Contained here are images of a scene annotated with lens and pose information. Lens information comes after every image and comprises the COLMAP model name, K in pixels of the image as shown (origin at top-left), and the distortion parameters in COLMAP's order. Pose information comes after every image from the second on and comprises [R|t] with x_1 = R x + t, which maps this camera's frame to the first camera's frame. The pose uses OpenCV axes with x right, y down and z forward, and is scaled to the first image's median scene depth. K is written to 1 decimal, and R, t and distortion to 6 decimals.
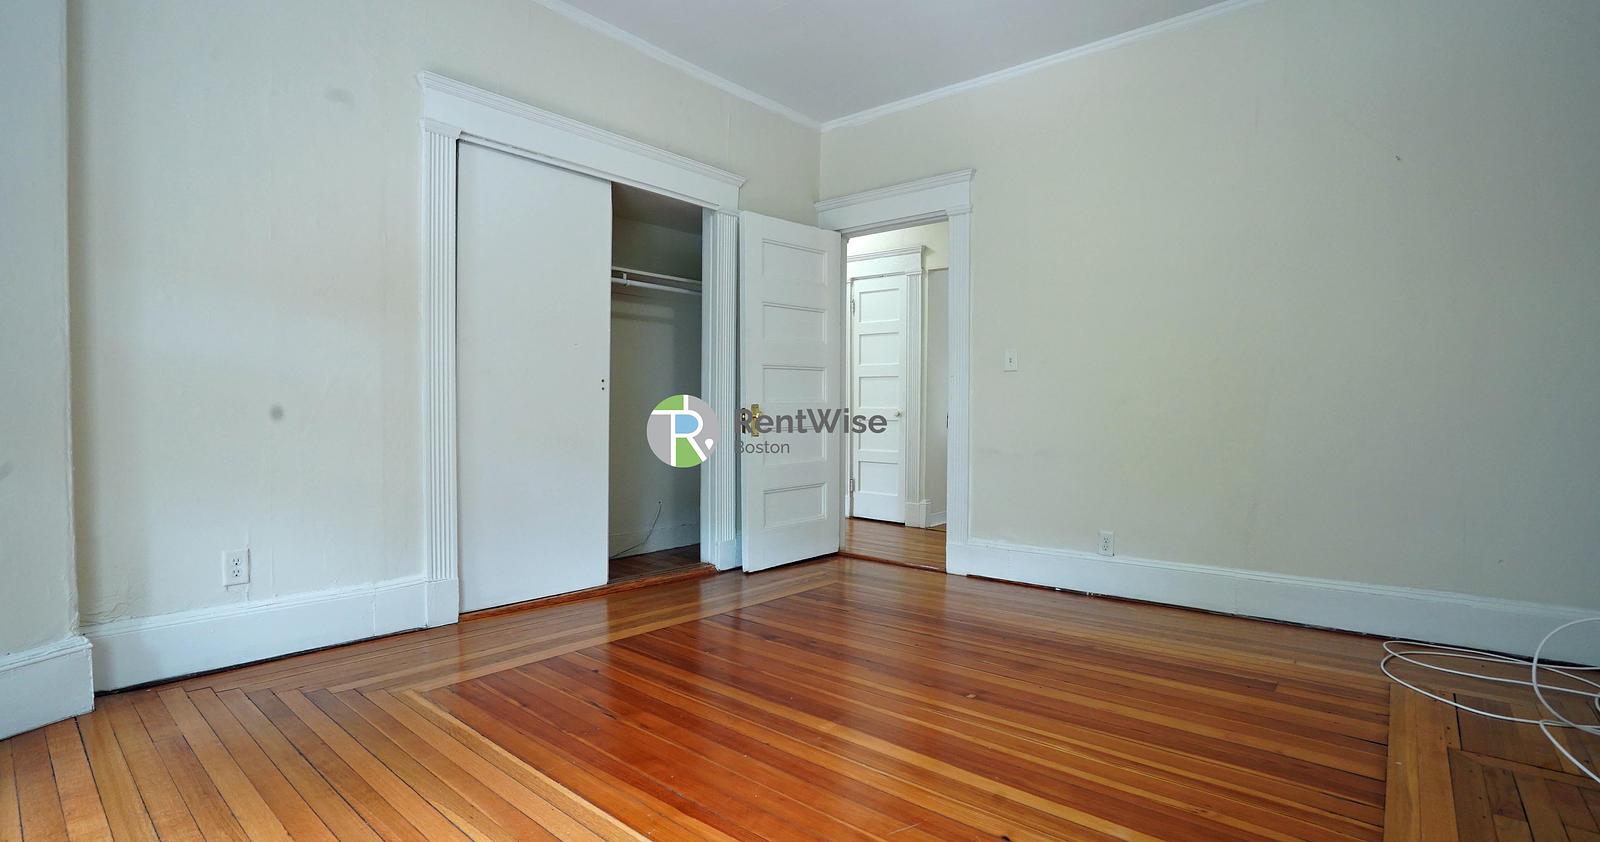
lens RADIAL K [[779.4, 0, 800.0], [0, 779.4, 421.0], [0, 0, 1]] dist [-0.002748, -0.000033]
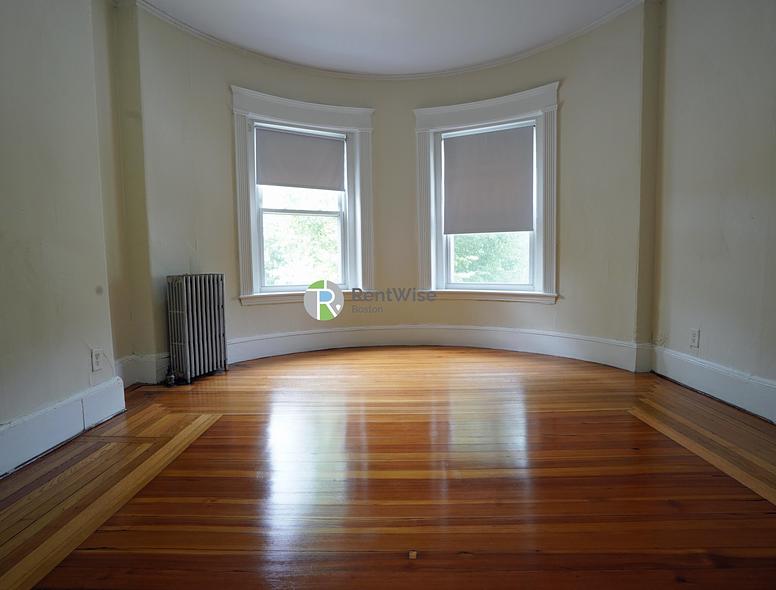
lens RADIAL K [[418.5, 0, 388.0], [0, 418.5, 295.0], [0, 0, 1]] dist [-0.002269, -0.000209]
pose [[-0.755396, 0.060205, -0.652497, 0.534615], [0.002014, 0.995979, 0.089566, -0.013953], [0.655266, 0.066344, -0.752479, 1.280646]]
